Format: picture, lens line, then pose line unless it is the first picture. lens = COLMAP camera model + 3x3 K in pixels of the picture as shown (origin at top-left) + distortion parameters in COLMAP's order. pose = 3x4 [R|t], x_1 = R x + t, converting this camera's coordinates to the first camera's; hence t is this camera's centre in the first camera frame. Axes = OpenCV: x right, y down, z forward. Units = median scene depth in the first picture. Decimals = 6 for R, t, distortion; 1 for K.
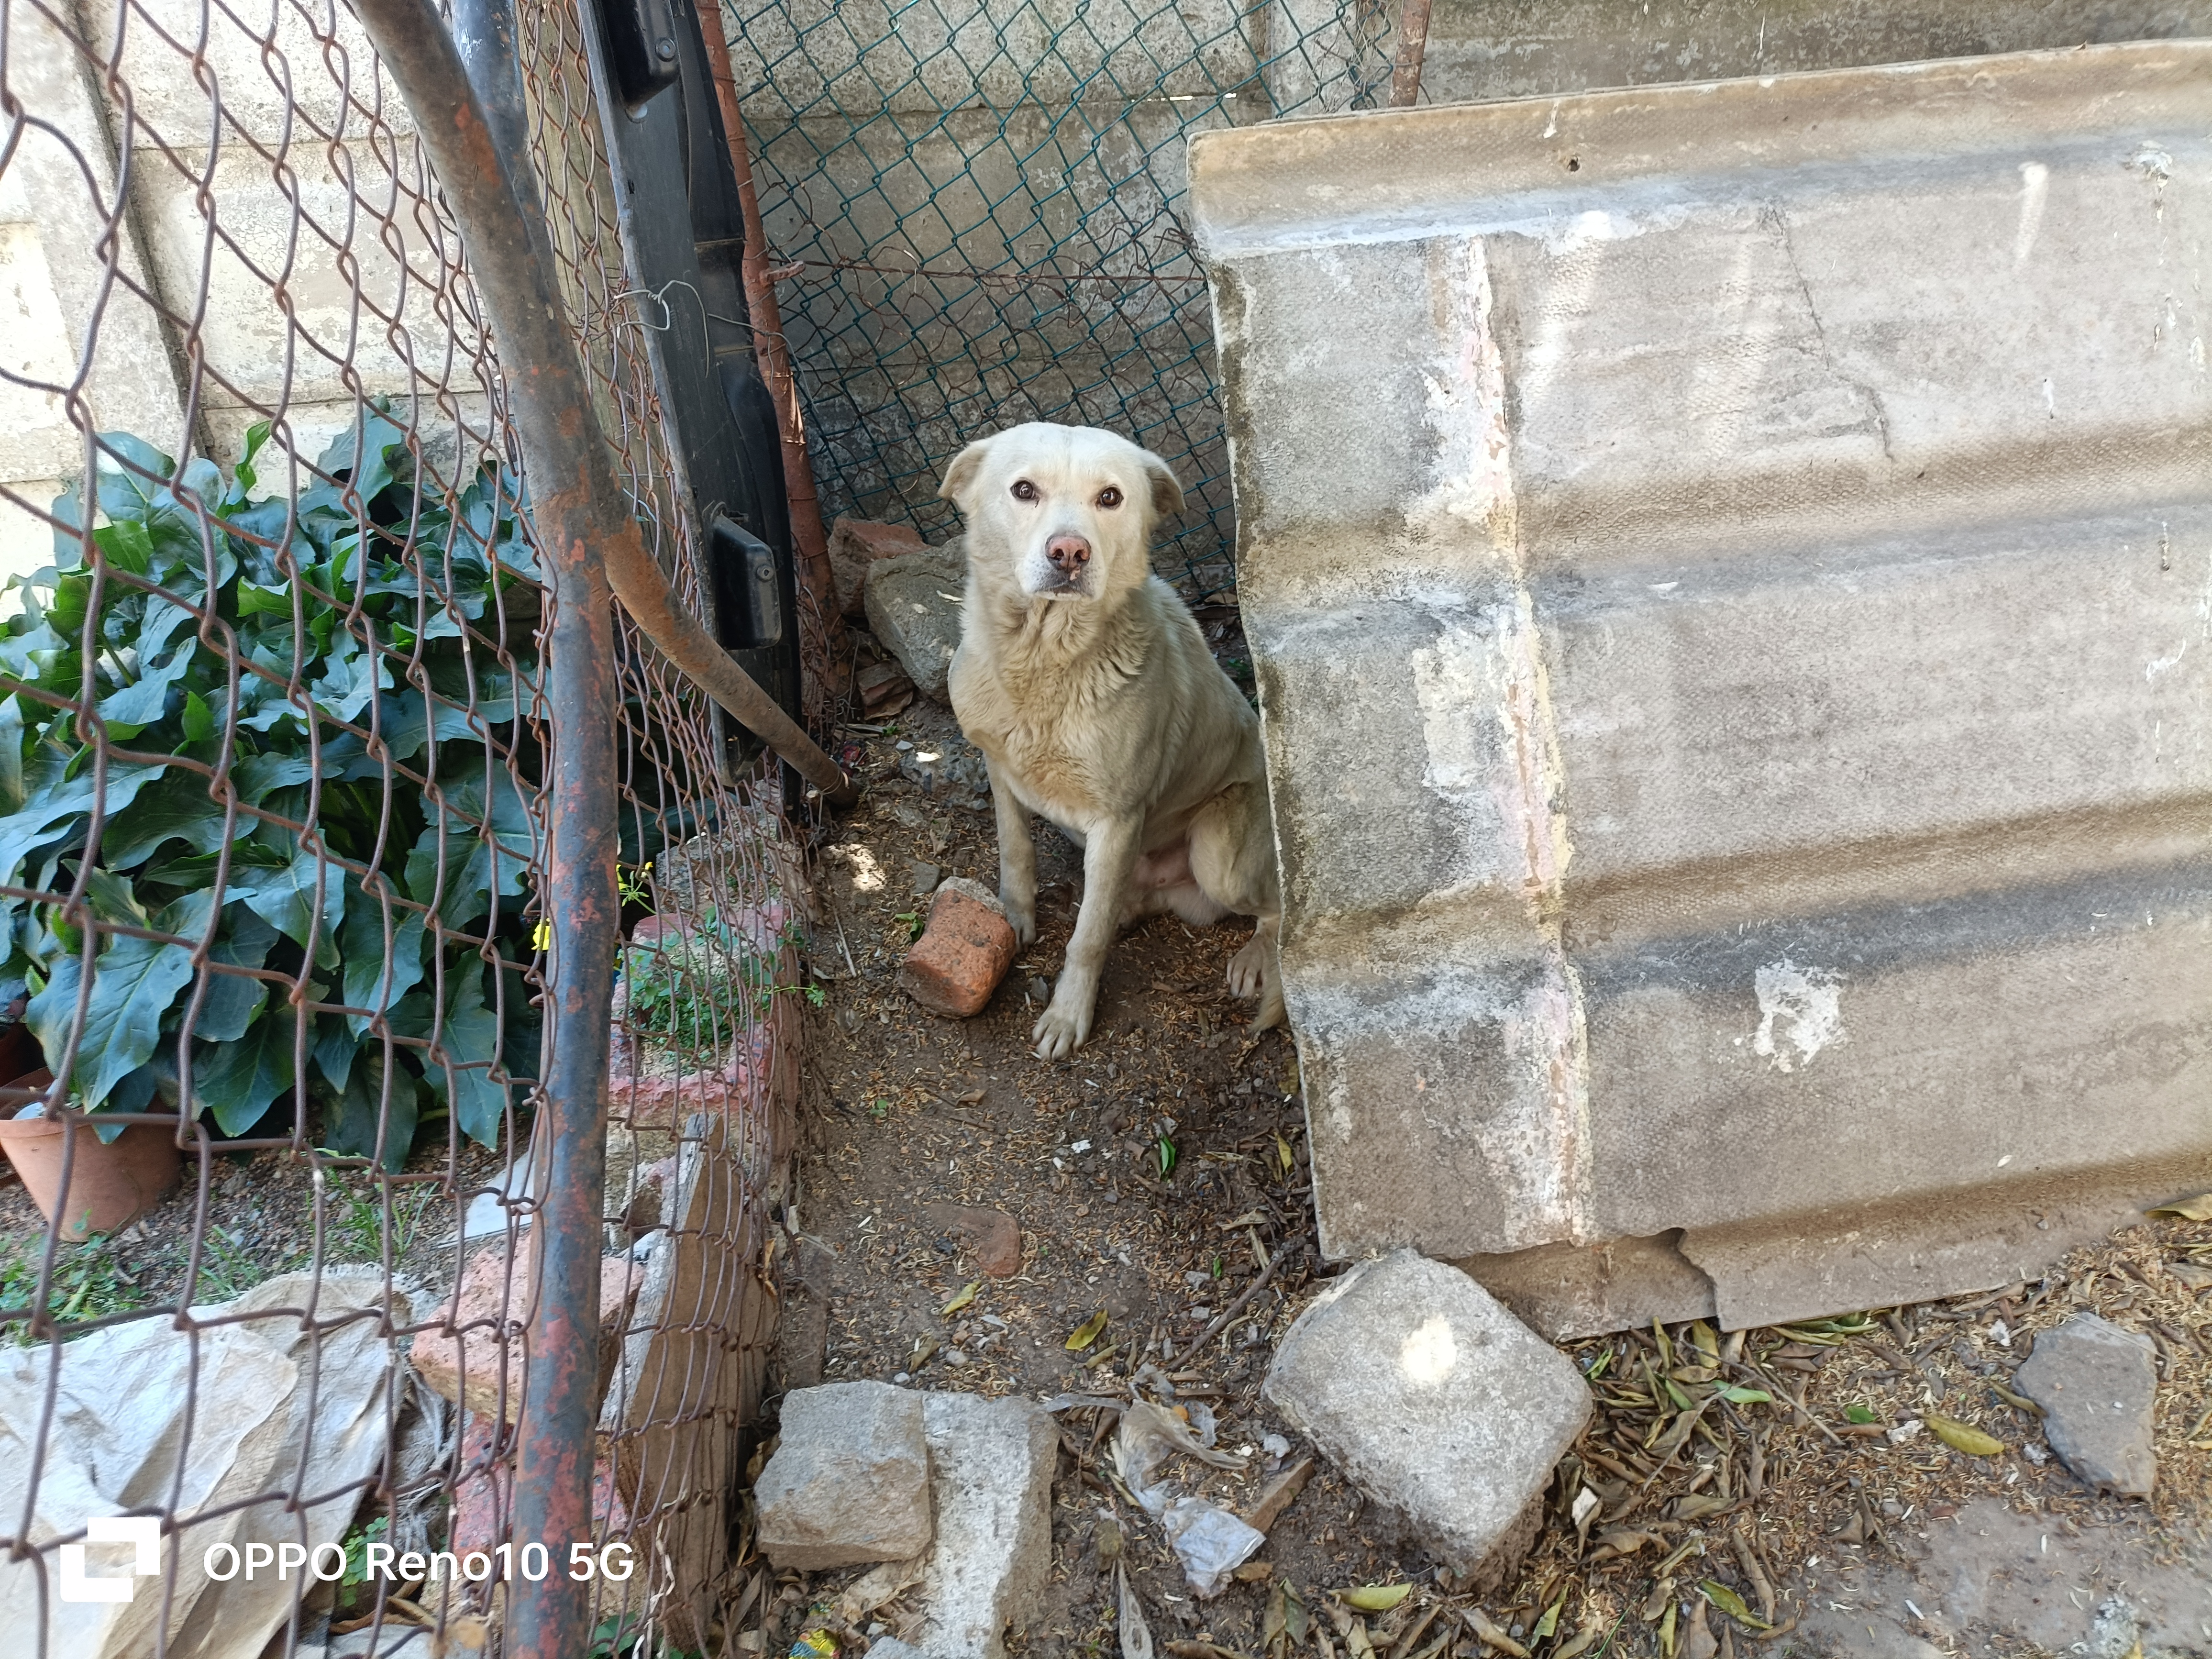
lens RADIAL K [[1582.2, 0, 1106.0], [0, 1582.2, 829.5], [0, 0, 1]] dist [0.004180, 0.005439]
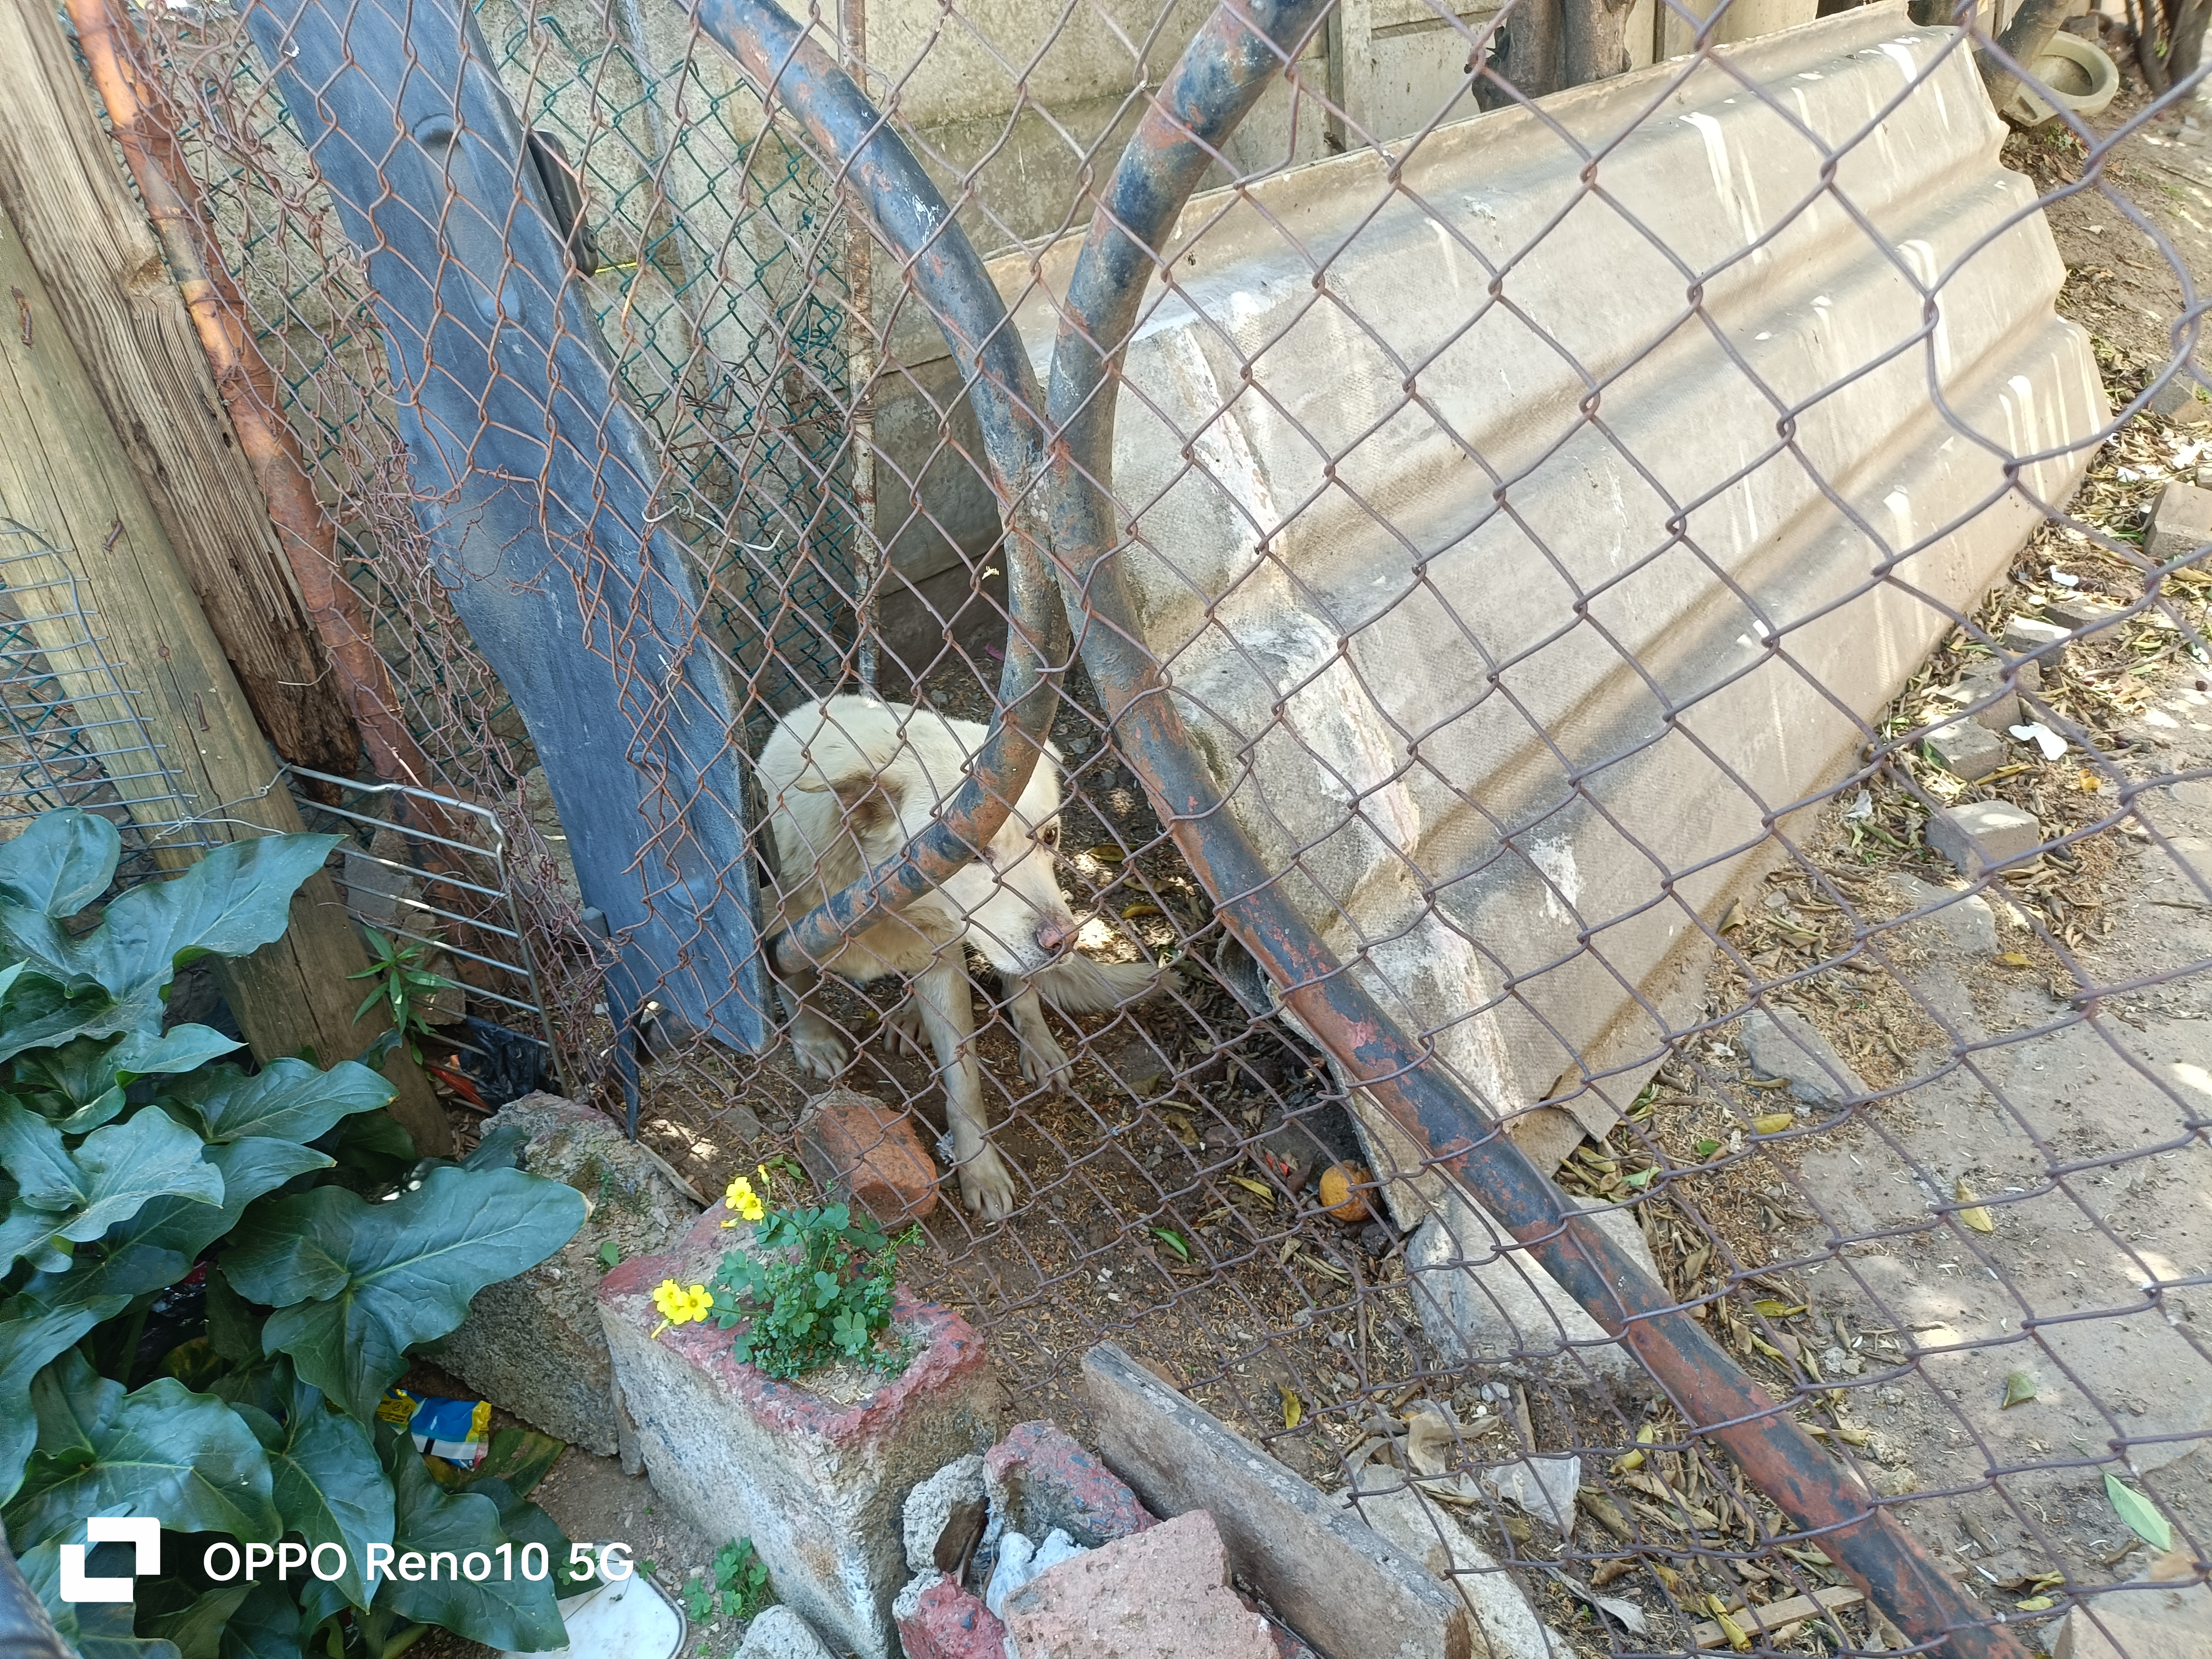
lens RADIAL K [[1622.1, 0, 1106.0], [0, 1622.1, 829.5], [0, 0, 1]] dist [0.008763, 0.002158]
pose [[0.736661, -0.323638, 0.593791, -0.583351], [0.371778, 0.927270, 0.044167, -0.108956], [-0.564899, 0.188223, 0.803406, 0.170368]]
